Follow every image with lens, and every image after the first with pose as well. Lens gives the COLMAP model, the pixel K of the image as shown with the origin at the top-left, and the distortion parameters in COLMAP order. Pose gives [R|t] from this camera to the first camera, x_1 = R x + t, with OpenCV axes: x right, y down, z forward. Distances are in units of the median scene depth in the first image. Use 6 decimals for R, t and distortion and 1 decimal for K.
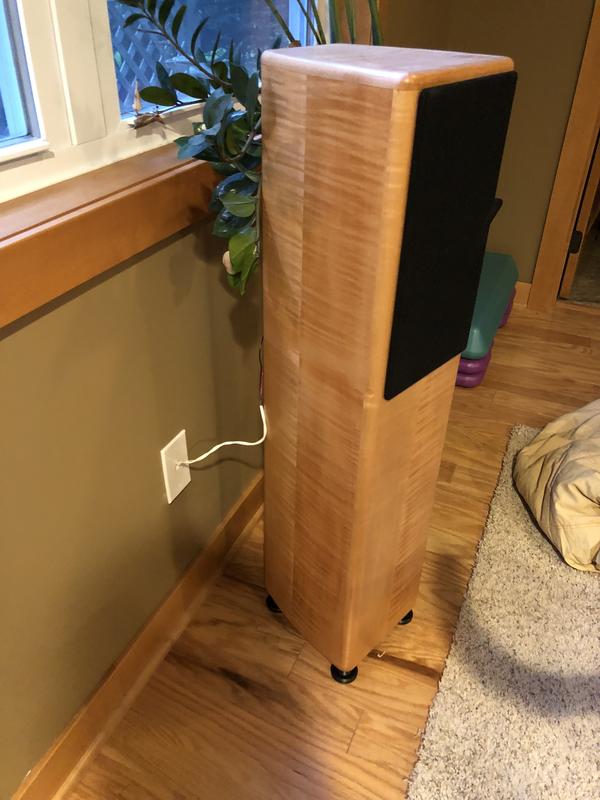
lens RADIAL K [[647.4, 0, 299.0], [0, 647.4, 396.2], [0, 0, 1]] dist [0.036060, 0.000674]
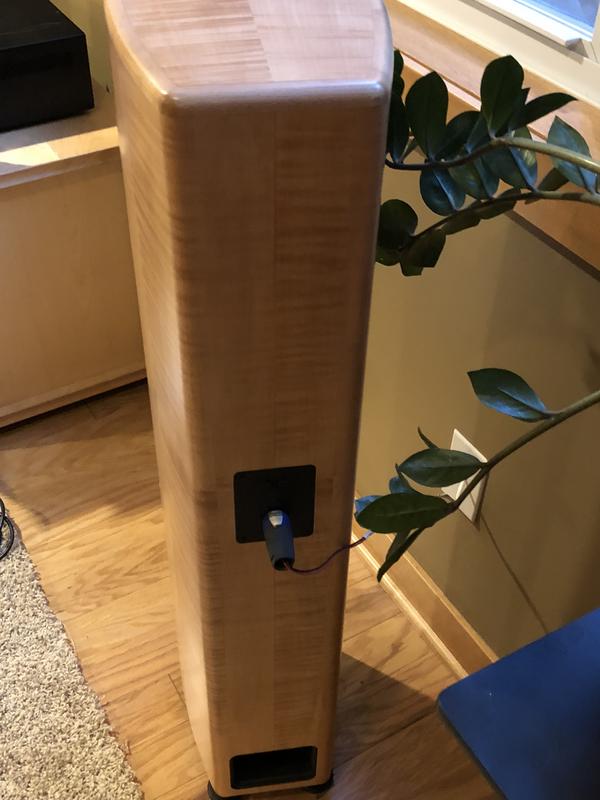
lens RADIAL K [[979.1, 0, 300.2], [0, 979.1, 401.8], [0, 0, 1]] dist [0.004471, 0.000000]
pose [[-0.586798, 0.519514, -0.621106, 0.574501], [-0.461150, 0.416094, 0.783713, -0.711593], [0.665589, 0.746305, -0.004590, 0.793777]]
